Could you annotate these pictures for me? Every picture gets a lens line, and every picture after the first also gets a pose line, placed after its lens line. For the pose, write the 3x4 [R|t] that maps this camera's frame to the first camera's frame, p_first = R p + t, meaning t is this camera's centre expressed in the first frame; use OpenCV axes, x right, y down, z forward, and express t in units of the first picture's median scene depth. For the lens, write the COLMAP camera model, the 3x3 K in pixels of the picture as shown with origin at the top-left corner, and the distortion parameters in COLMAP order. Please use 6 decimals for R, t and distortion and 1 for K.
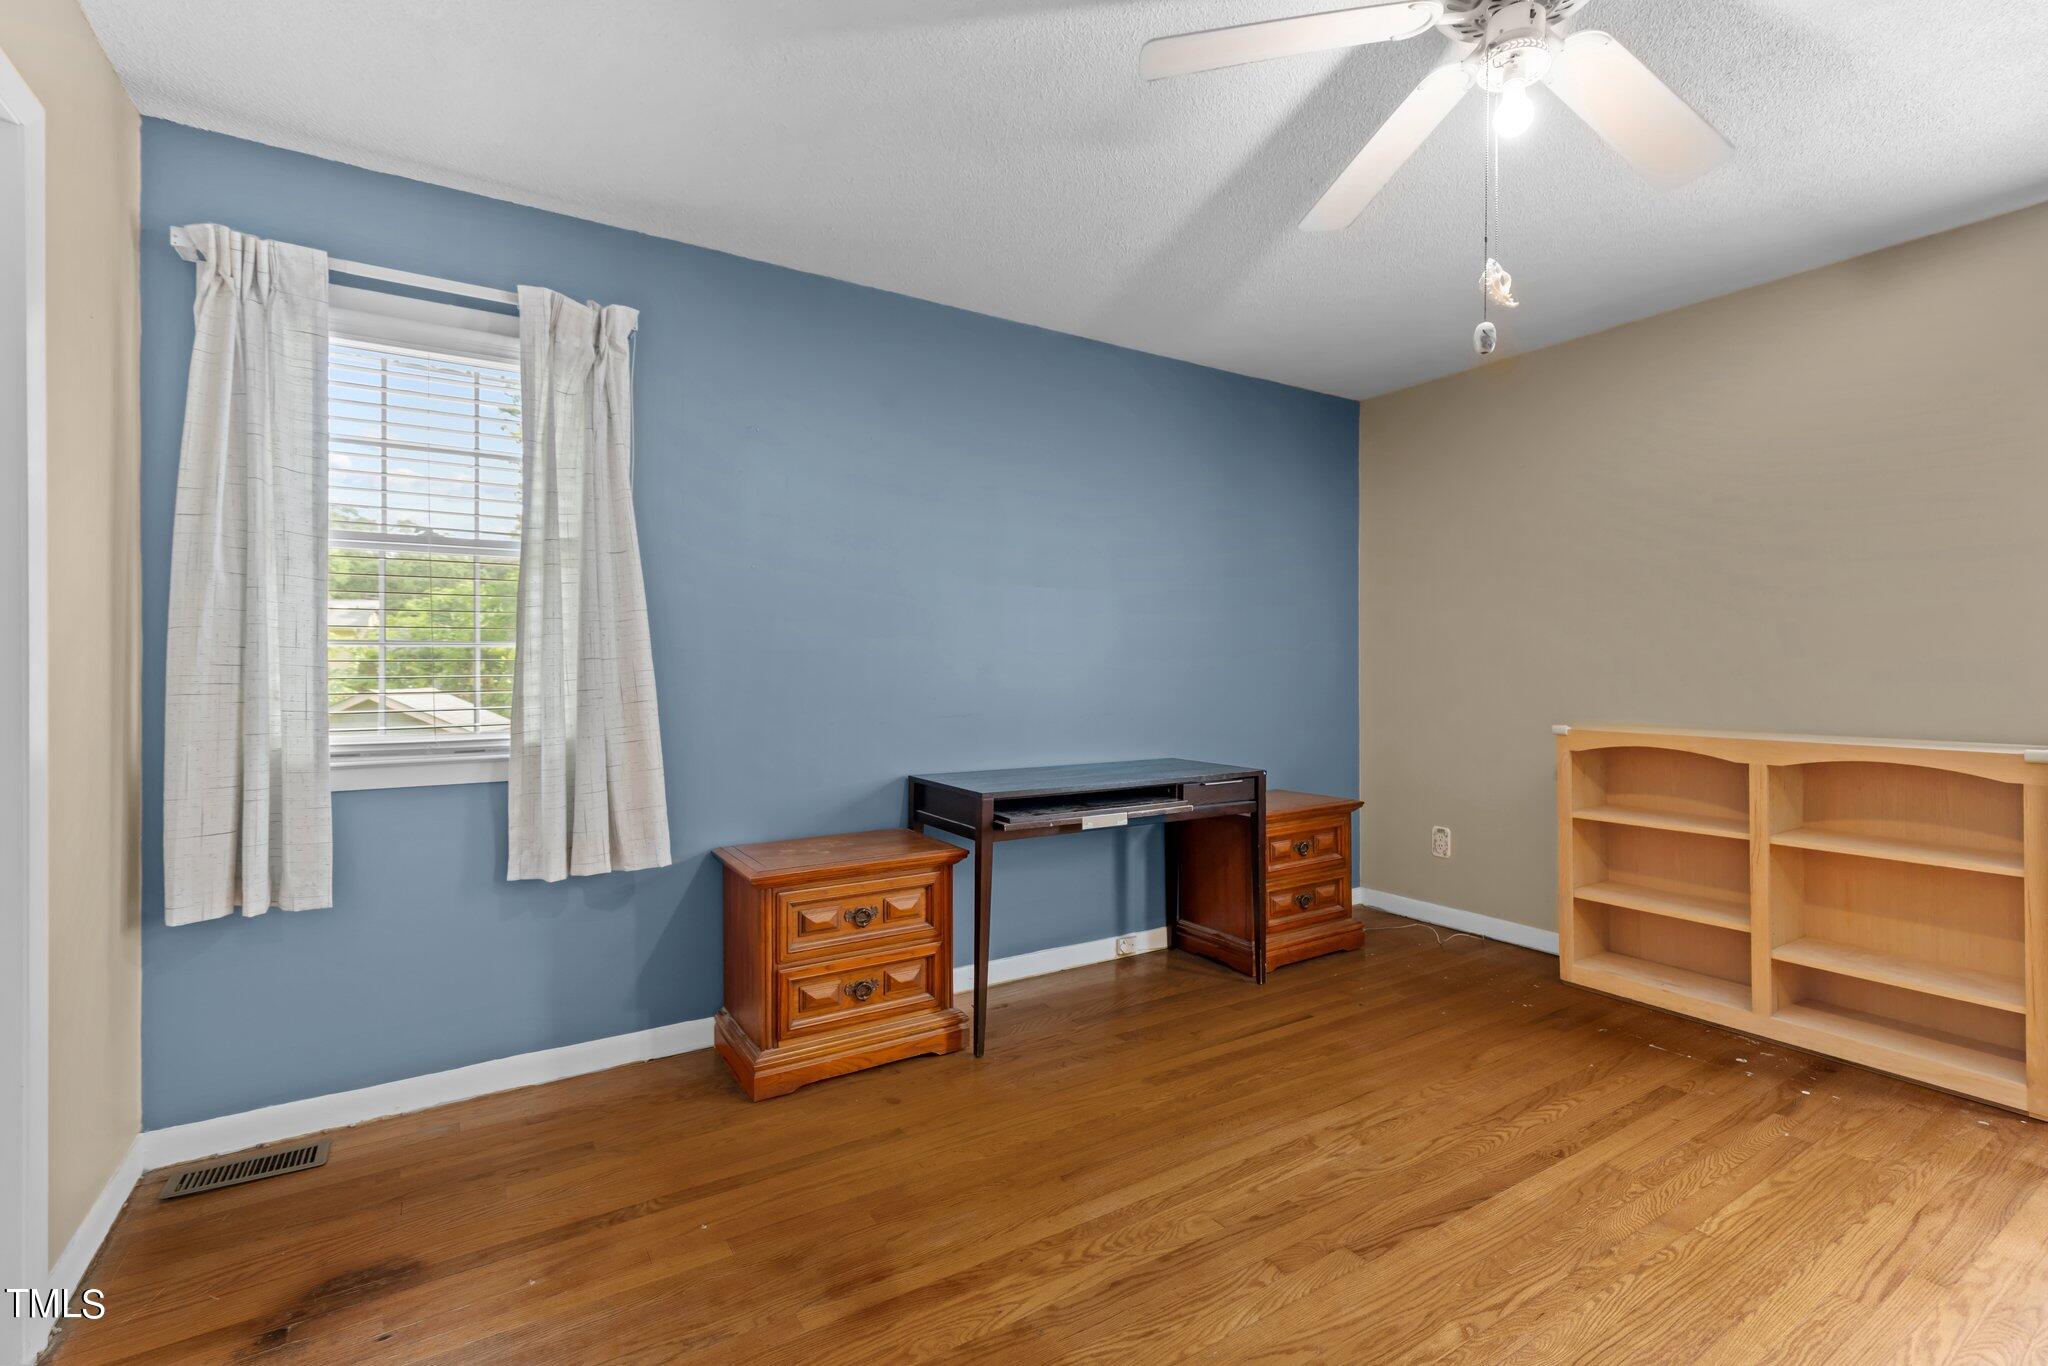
lens RADIAL K [[928.9, 0, 1033.8], [0, 928.9, 682.7], [0, 0, 1]] dist [0.010739, -0.000053]
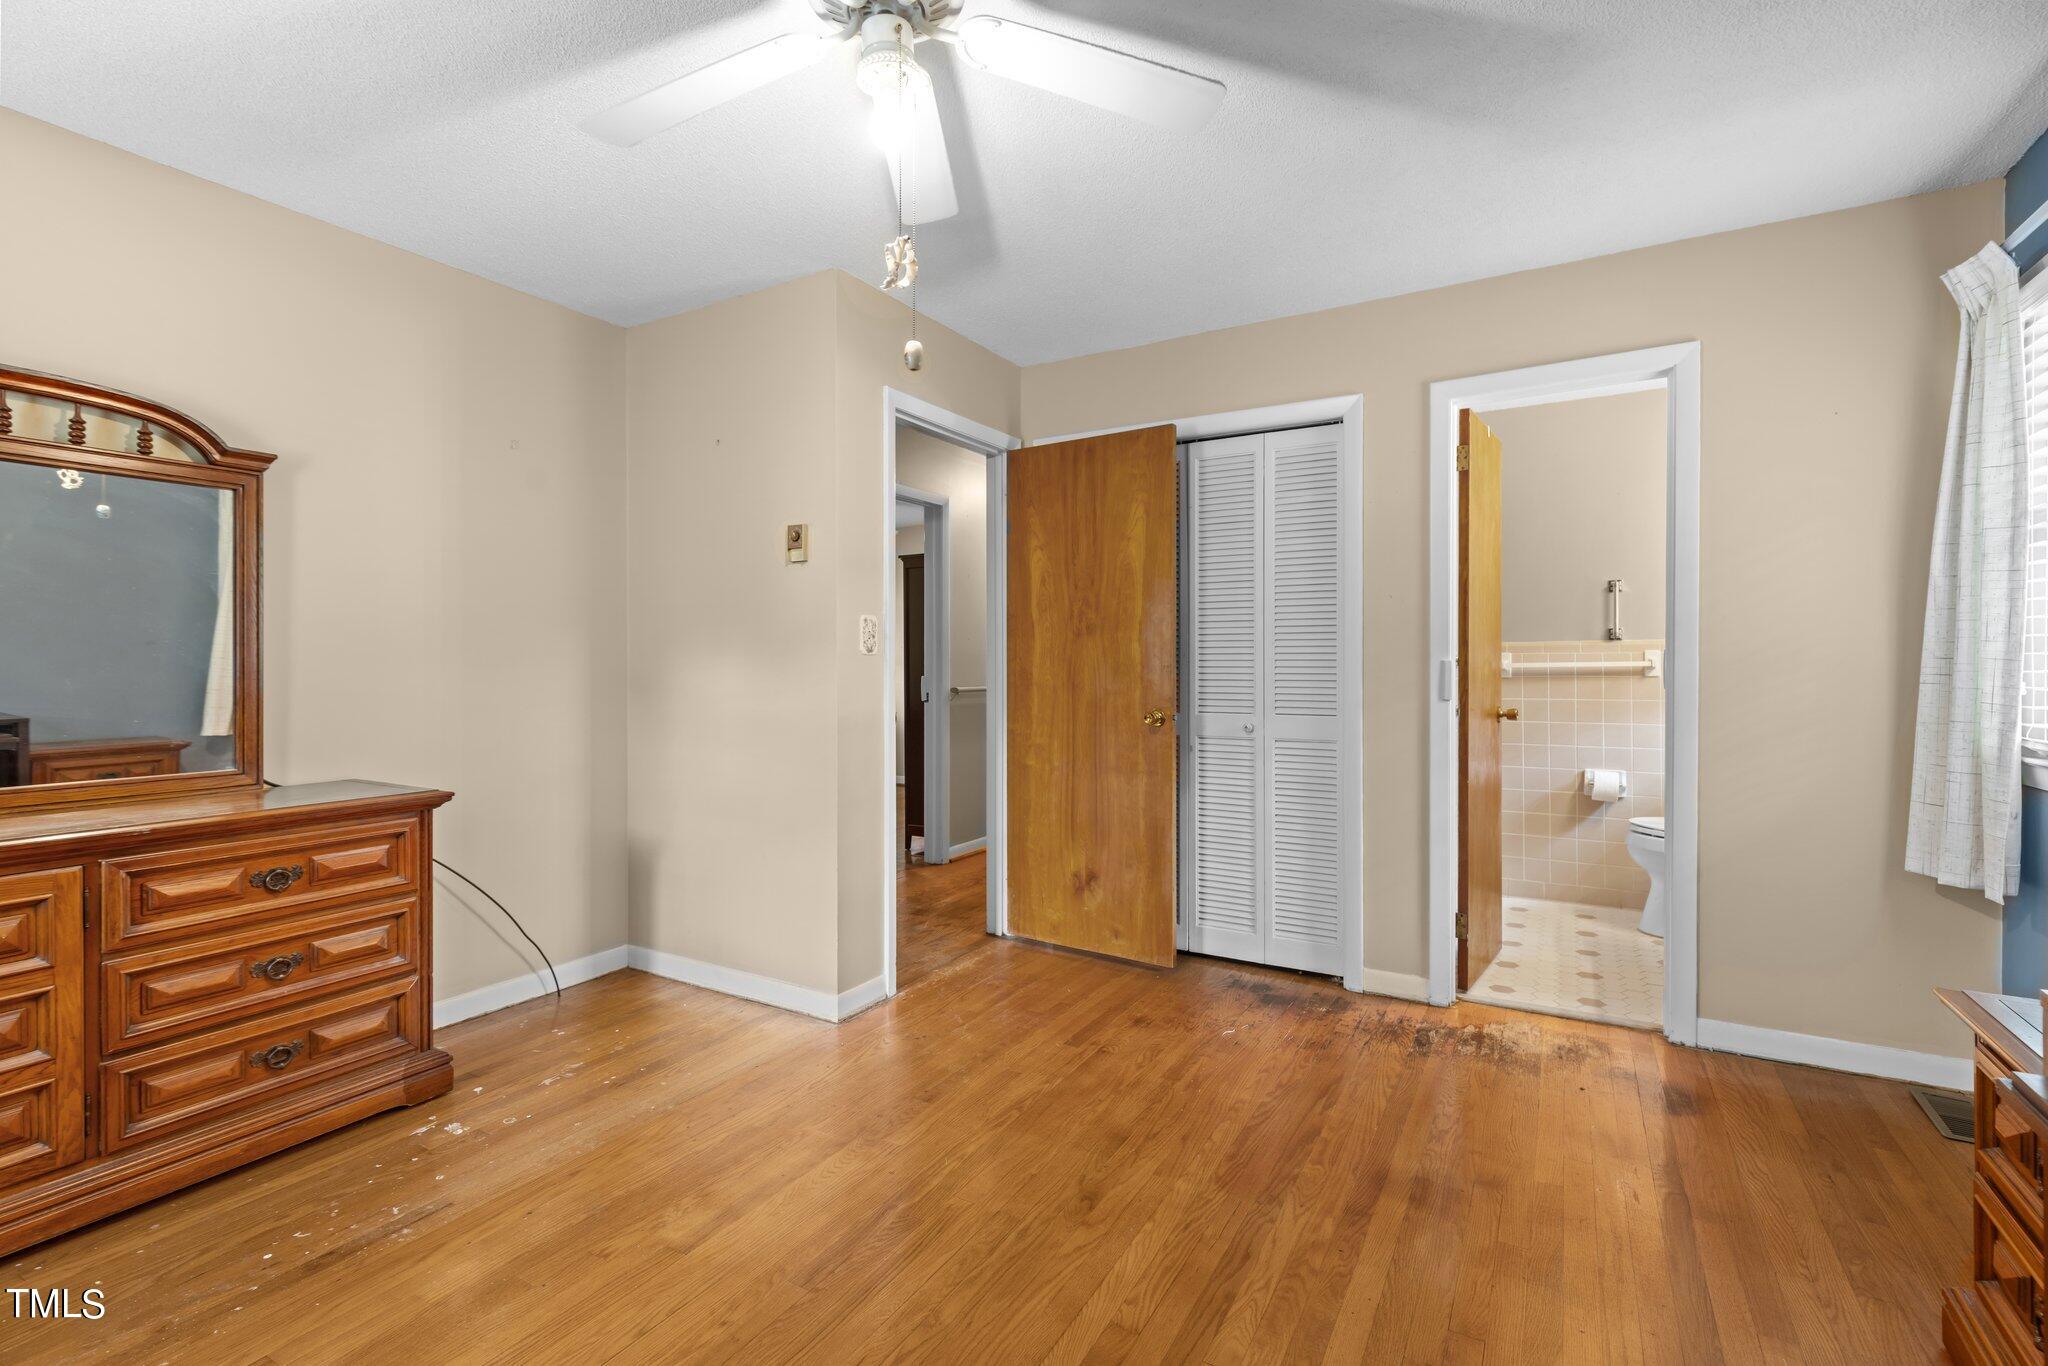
lens RADIAL K [[928.9, 0, 1024.7], [0, 928.9, 672.0], [0, 0, 1]] dist [0.010739, -0.000053]
pose [[-0.895011, 0.006220, -0.446001, 0.770935], [0.000246, 0.999909, 0.013452, -0.021177], [0.446045, 0.011930, -0.894931, 1.817586]]
